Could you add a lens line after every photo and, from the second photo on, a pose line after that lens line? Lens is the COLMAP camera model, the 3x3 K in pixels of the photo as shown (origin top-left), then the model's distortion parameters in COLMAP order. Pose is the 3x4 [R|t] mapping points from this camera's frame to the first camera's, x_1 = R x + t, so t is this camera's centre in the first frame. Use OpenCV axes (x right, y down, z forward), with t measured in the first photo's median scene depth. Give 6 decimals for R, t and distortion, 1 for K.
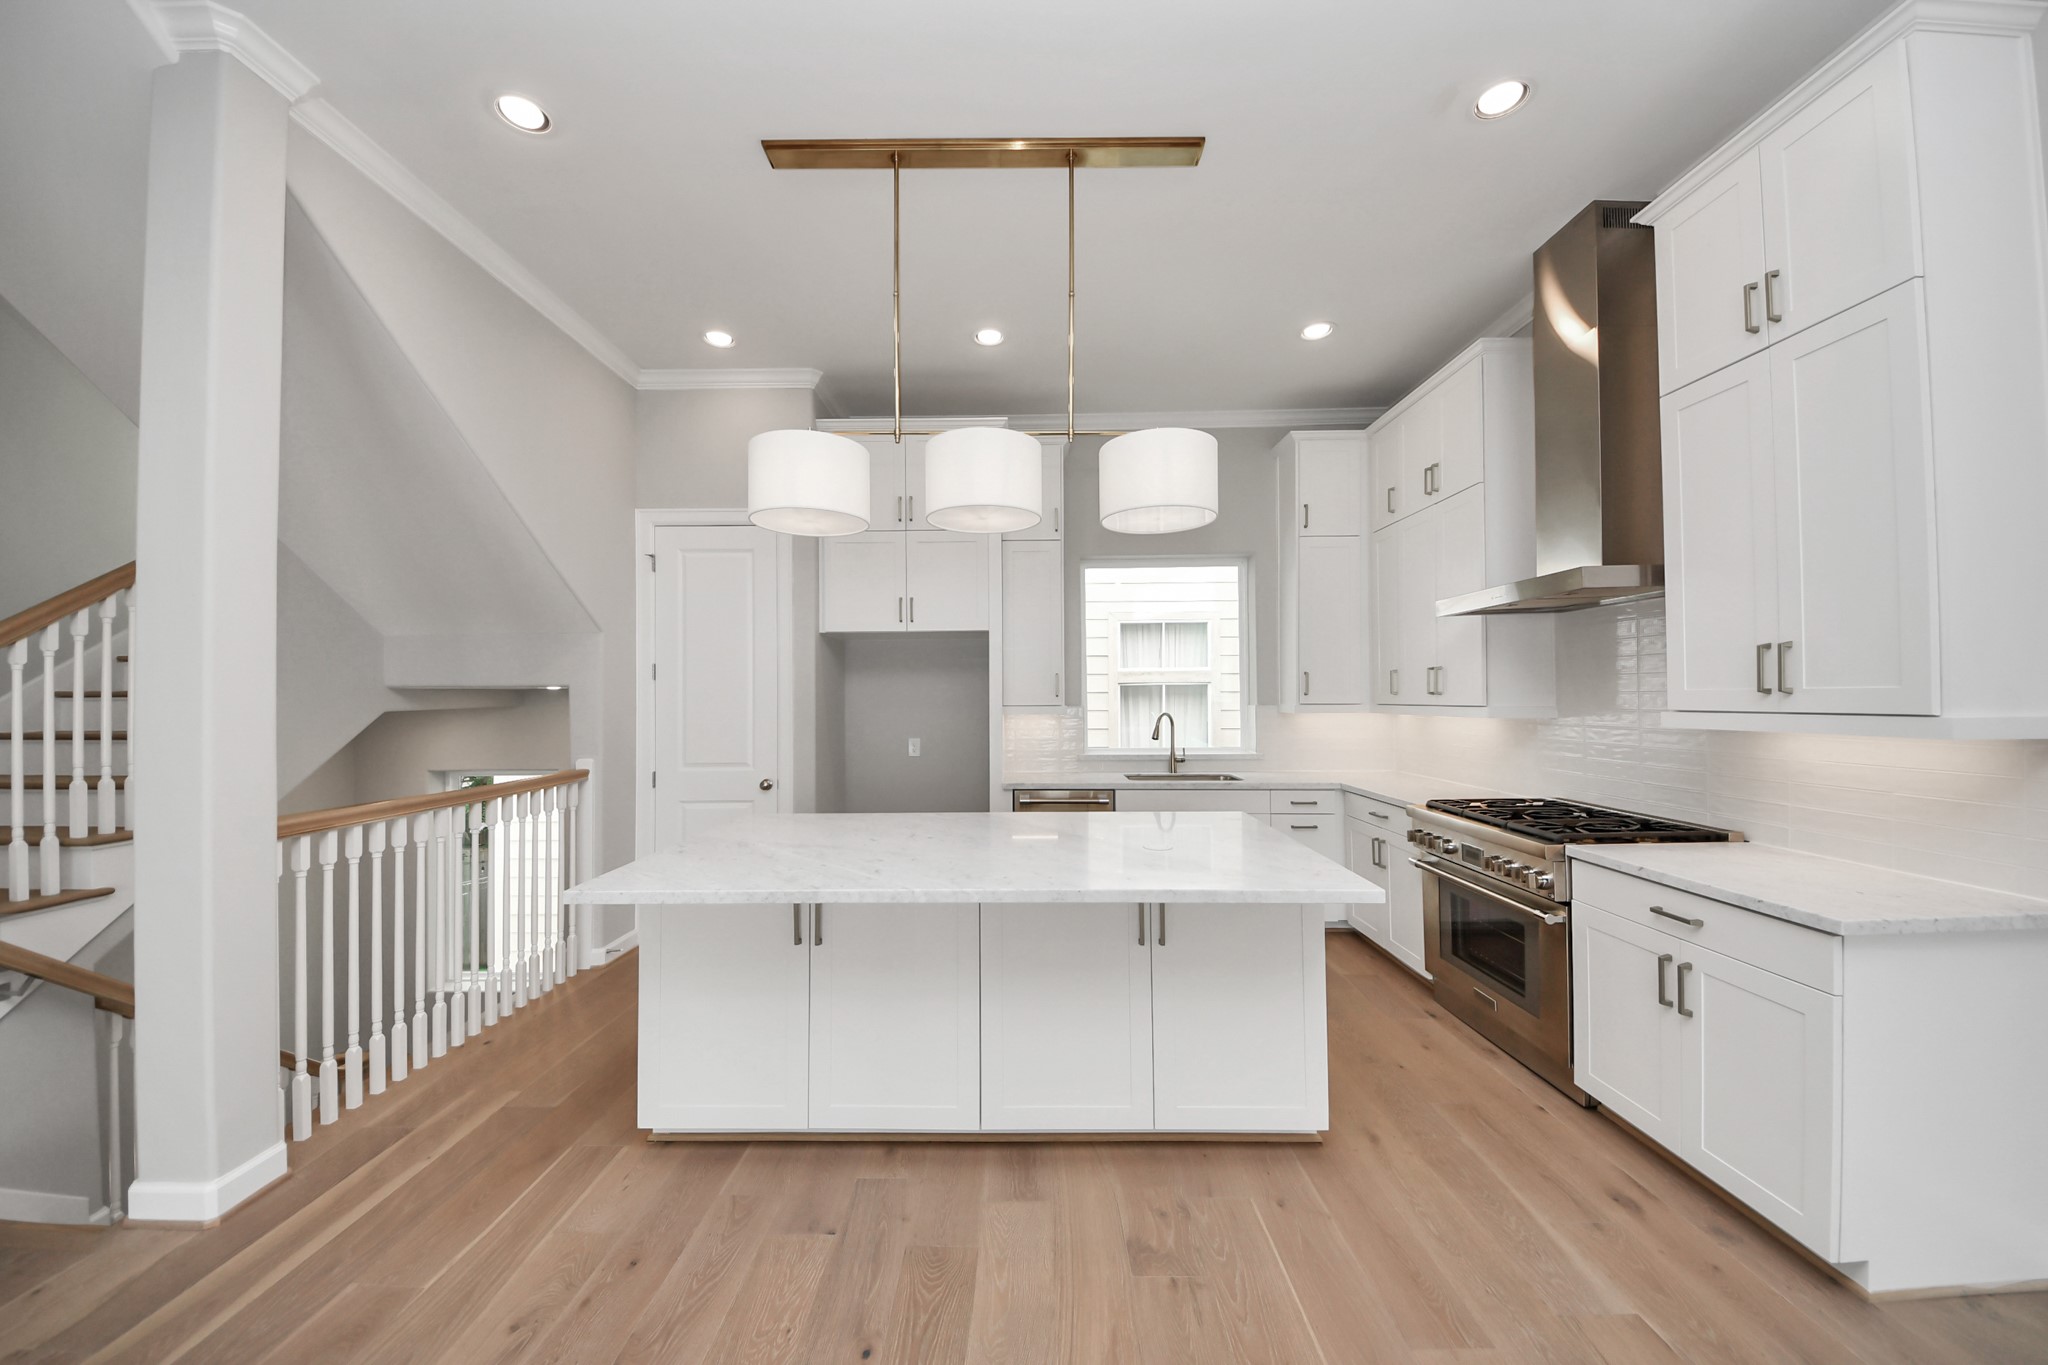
lens RADIAL K [[729.9, 0, 1021.3], [0, 729.9, 681.8], [0, 0, 1]] dist [0.016679, -0.011469]
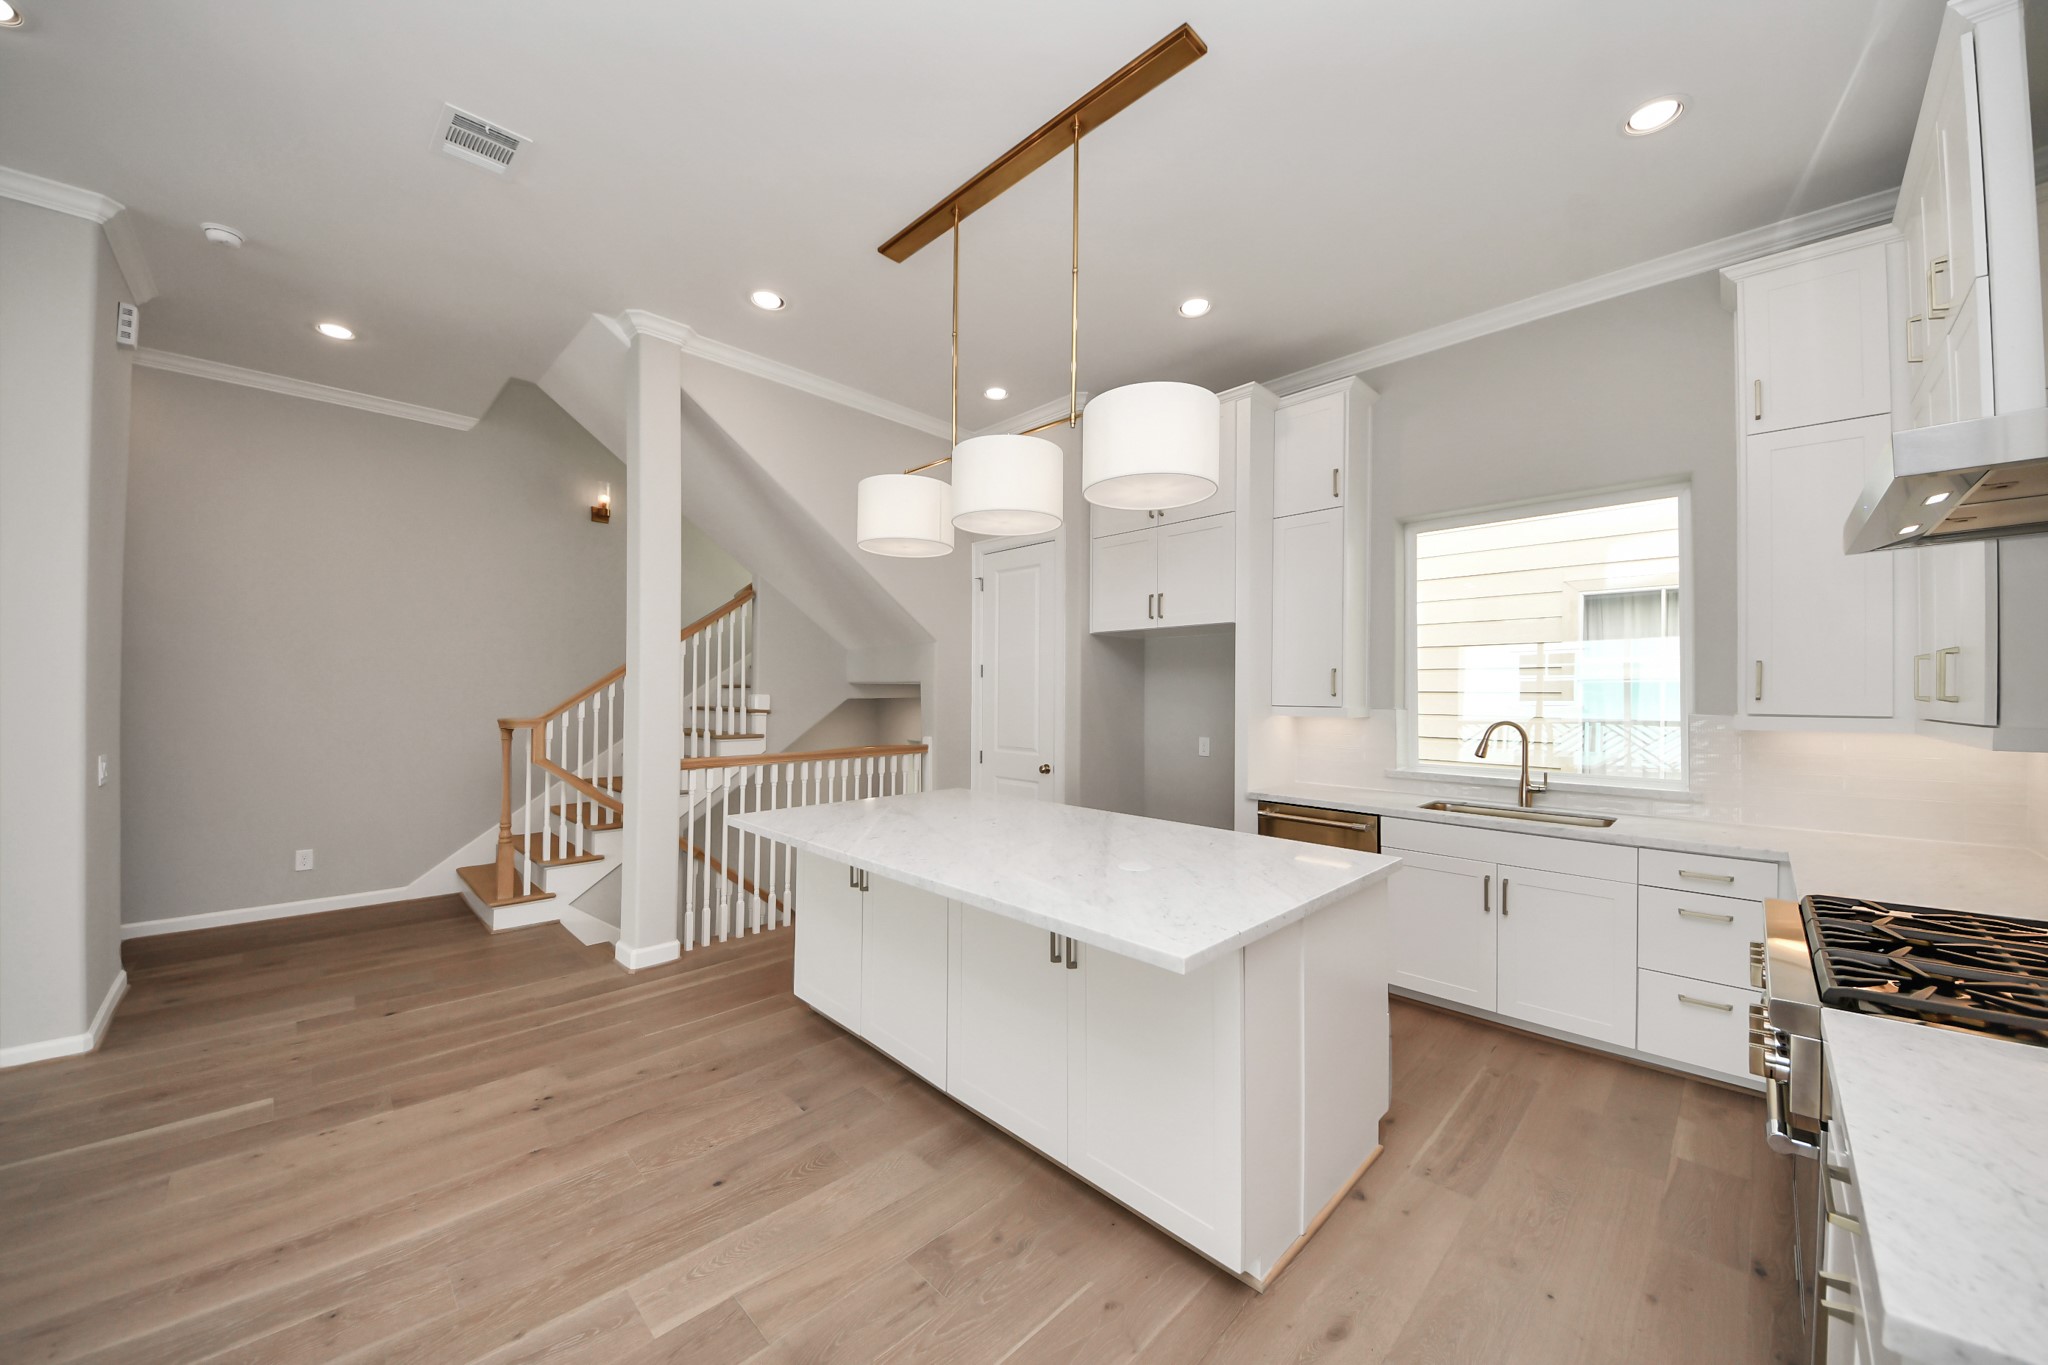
lens RADIAL K [[729.9, 0, 1021.3], [0, 729.9, 681.8], [0, 0, 1]] dist [0.016679, -0.011469]
pose [[0.711386, 0.000856, -0.702801, 0.465638], [0.002136, 0.999992, 0.003380, 0.000589], [0.702798, -0.003906, 0.711379, 0.183895]]
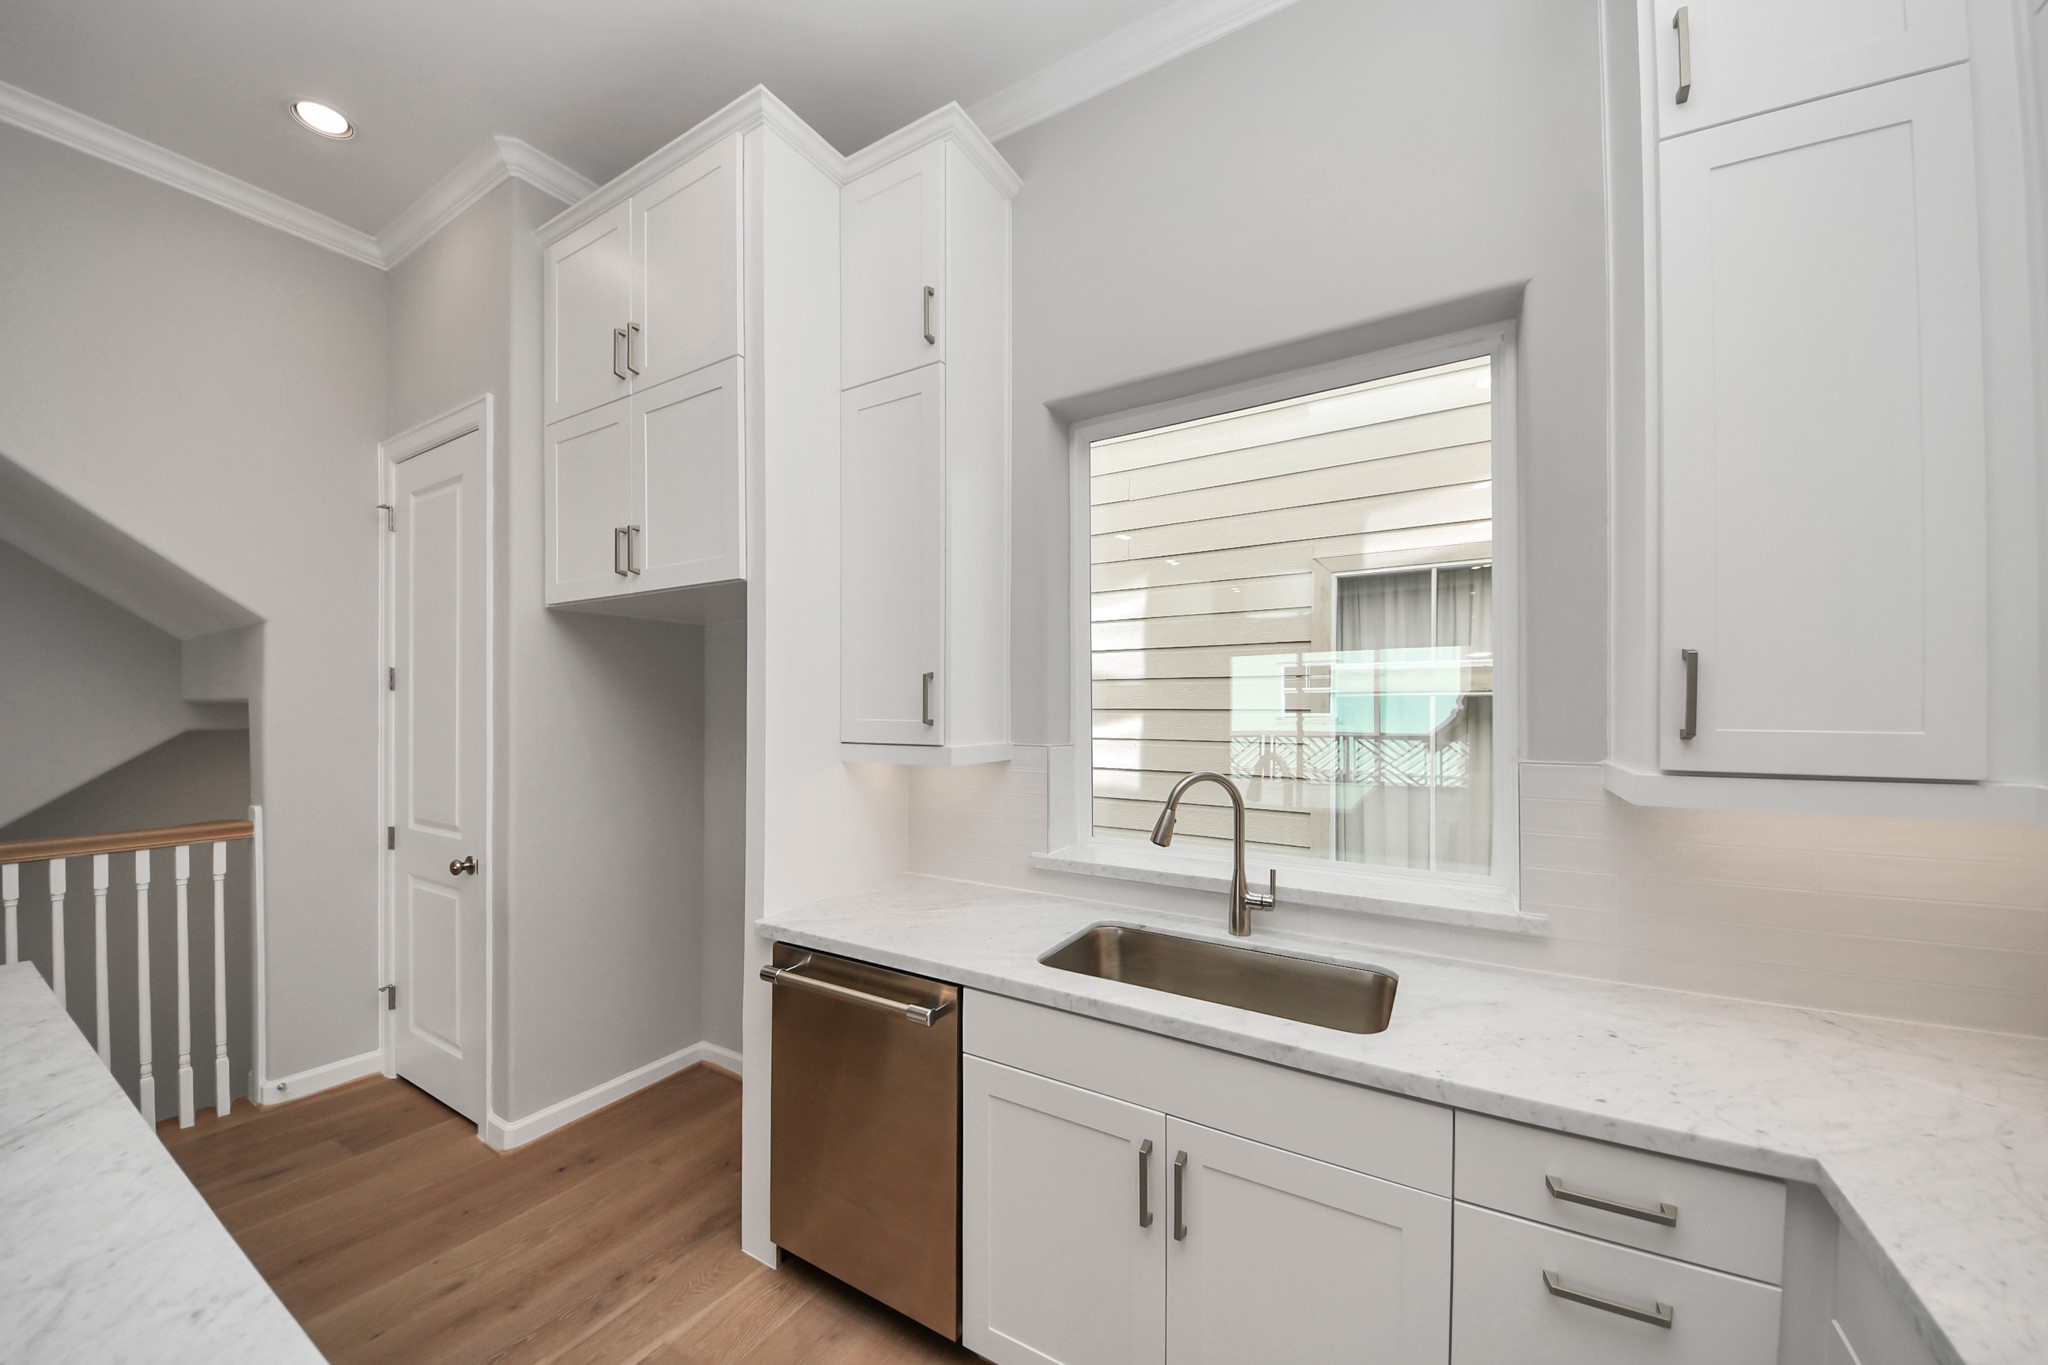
lens RADIAL K [[758.9, 0, 1015.1], [0, 758.9, 697.7], [0, 0, 1]] dist [0.024980, -0.013208]
pose [[0.850841, -0.000923, -0.525423, 0.402169], [0.006153, 0.999947, 0.008208, 0.000634], [0.525387, -0.010217, 0.850802, 0.776188]]
